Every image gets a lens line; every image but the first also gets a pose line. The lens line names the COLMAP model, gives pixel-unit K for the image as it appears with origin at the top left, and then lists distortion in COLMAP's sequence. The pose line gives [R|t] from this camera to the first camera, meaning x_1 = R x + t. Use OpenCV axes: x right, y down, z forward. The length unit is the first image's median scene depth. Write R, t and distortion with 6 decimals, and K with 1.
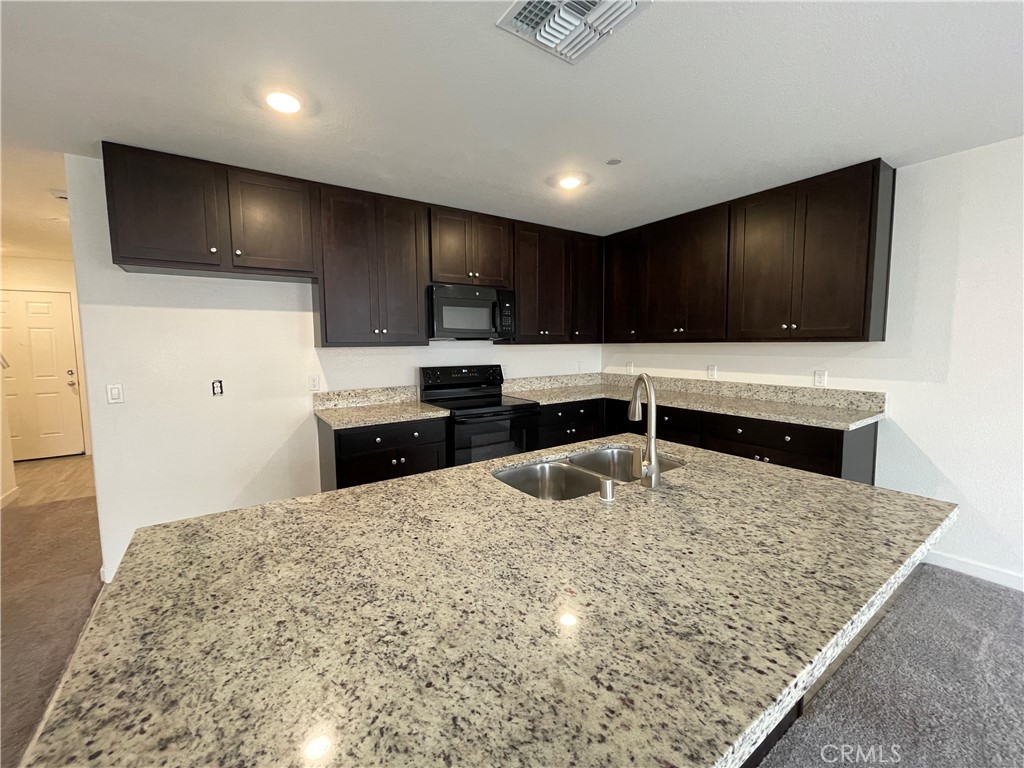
lens RADIAL K [[413.2, 0, 512.0], [0, 413.2, 378.6], [0, 0, 1]] dist [0.001637, 0.000132]
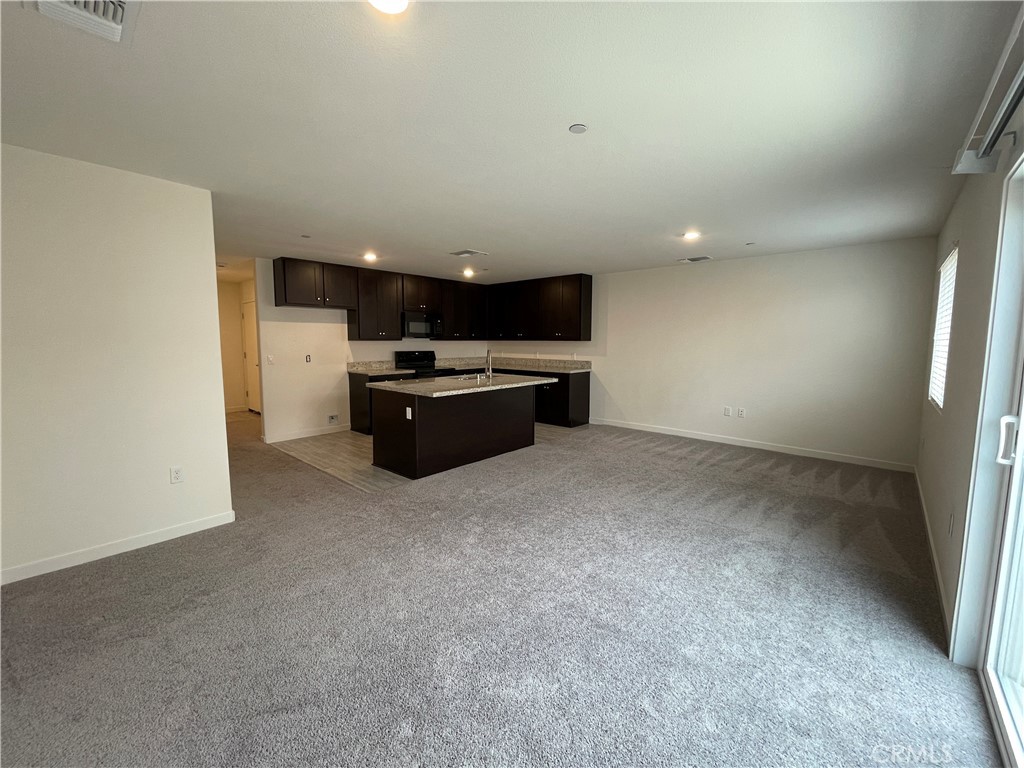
lens RADIAL K [[413.2, 0, 510.6], [0, 413.2, 383.0], [0, 0, 1]] dist [0.001637, 0.000132]
pose [[0.973761, -0.011374, 0.227288, -0.142866], [0.007890, 0.999837, 0.016233, 0.104523], [-0.227435, -0.014014, 0.973692, -1.152790]]
